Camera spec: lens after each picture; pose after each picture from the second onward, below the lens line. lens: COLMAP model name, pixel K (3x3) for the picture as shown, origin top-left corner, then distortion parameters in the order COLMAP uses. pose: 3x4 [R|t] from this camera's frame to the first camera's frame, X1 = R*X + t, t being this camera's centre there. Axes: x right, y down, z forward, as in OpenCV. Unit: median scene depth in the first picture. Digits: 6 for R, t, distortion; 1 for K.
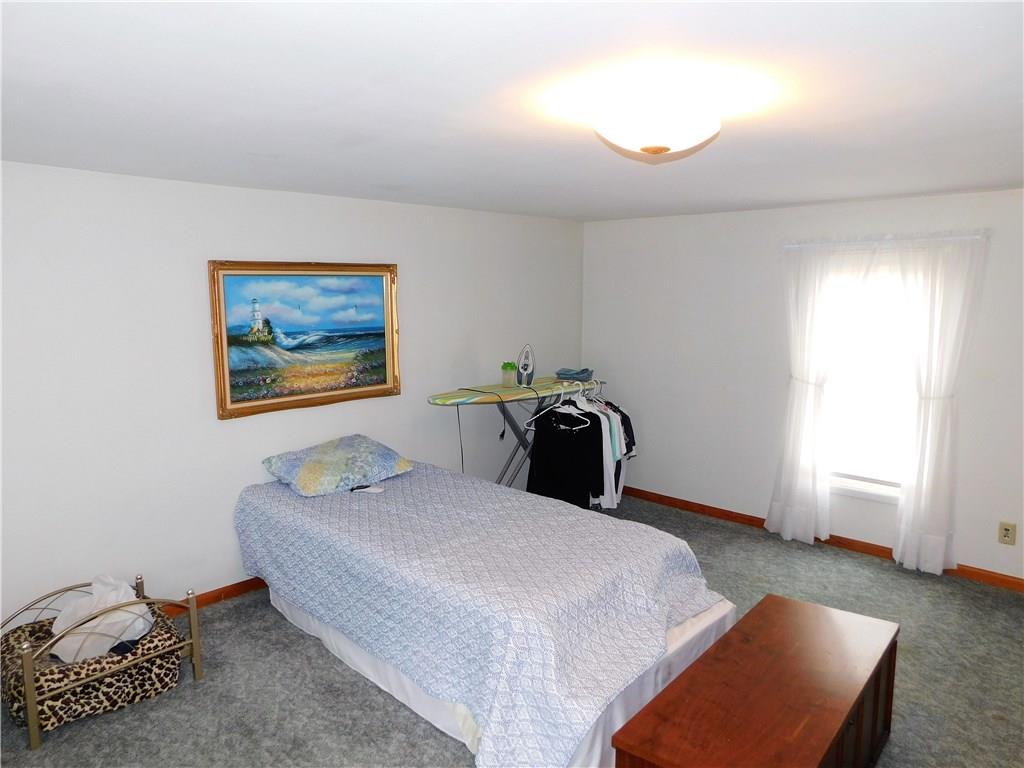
lens RADIAL K [[681.2, 0, 512.3], [0, 681.2, 389.4], [0, 0, 1]] dist [-0.089438, 0.081505]
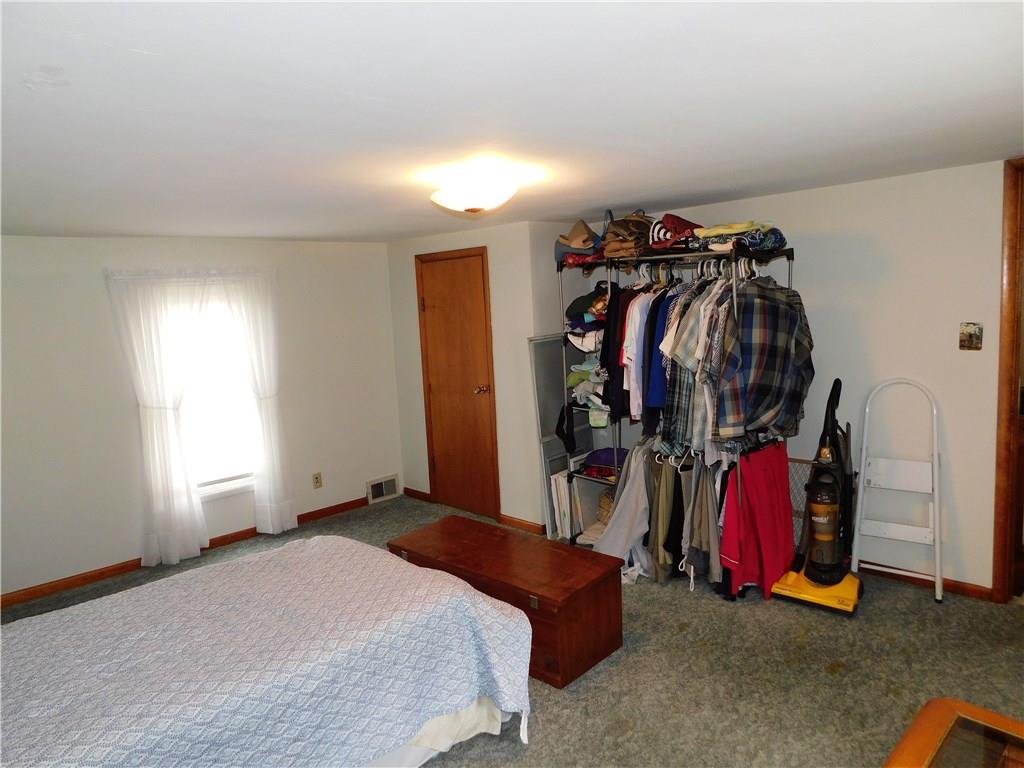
lens RADIAL K [[681.2, 0, 512.3], [0, 681.2, 389.4], [0, 0, 1]] dist [-0.089438, 0.081505]
pose [[0.035902, -0.137846, 0.989803, -0.586443], [0.188409, 0.973614, 0.128758, -0.074179], [-0.981434, 0.181865, 0.060926, 0.418531]]
